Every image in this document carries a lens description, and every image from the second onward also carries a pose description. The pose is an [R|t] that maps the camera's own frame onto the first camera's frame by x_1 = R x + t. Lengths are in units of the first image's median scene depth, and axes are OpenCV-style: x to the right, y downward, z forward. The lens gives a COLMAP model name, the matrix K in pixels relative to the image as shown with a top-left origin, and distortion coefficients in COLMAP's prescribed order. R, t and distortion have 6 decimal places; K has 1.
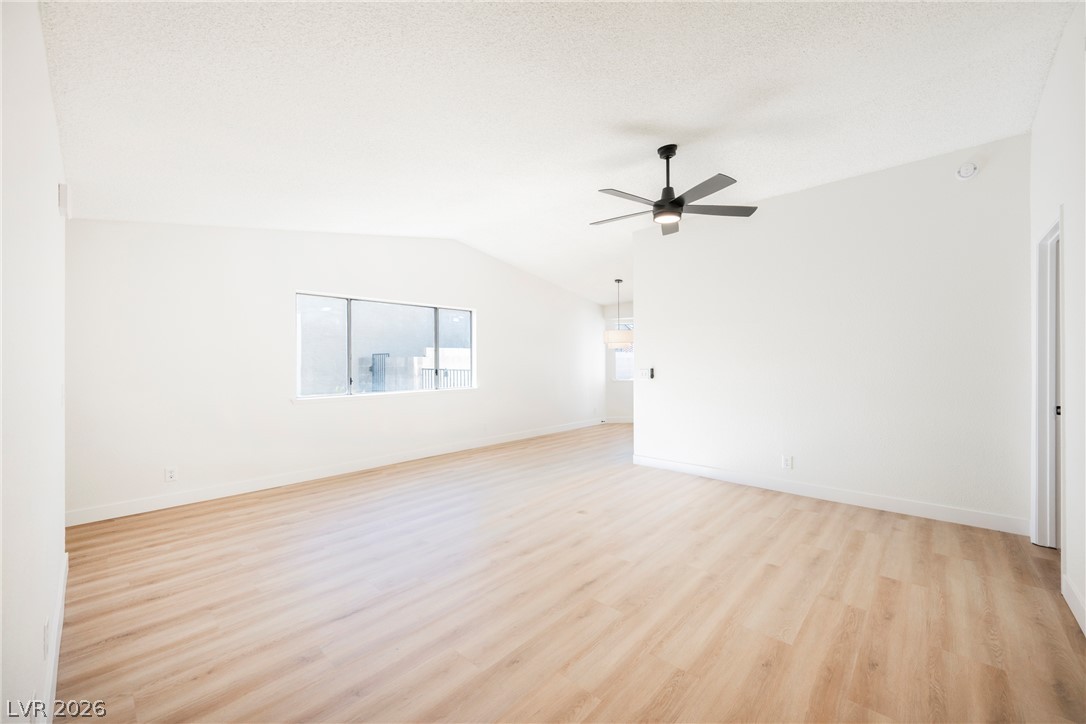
lens RADIAL K [[424.5, 0, 545.8], [0, 424.5, 361.8], [0, 0, 1]] dist [0.000779, 0.000108]
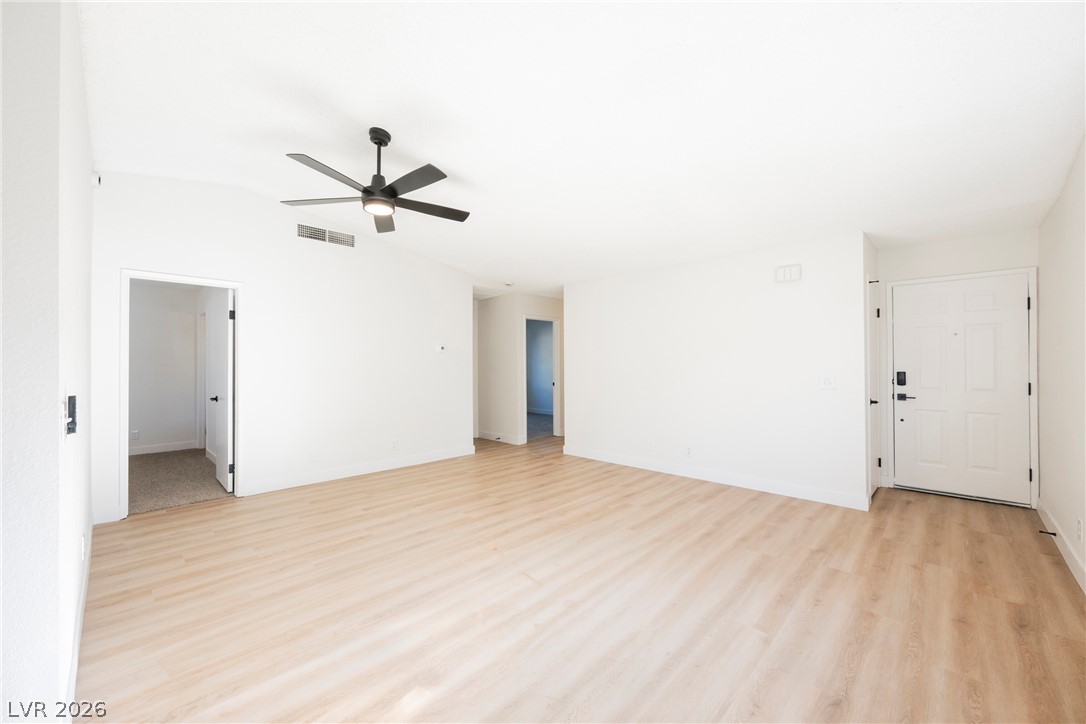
lens RADIAL K [[424.5, 0, 545.8], [0, 424.5, 361.8], [0, 0, 1]] dist [0.000779, 0.000108]
pose [[-0.999798, 0.011939, 0.016139, -0.089572], [0.011849, 0.999914, -0.005657, -0.001956], [-0.016206, -0.005464, -0.999854, 2.120121]]
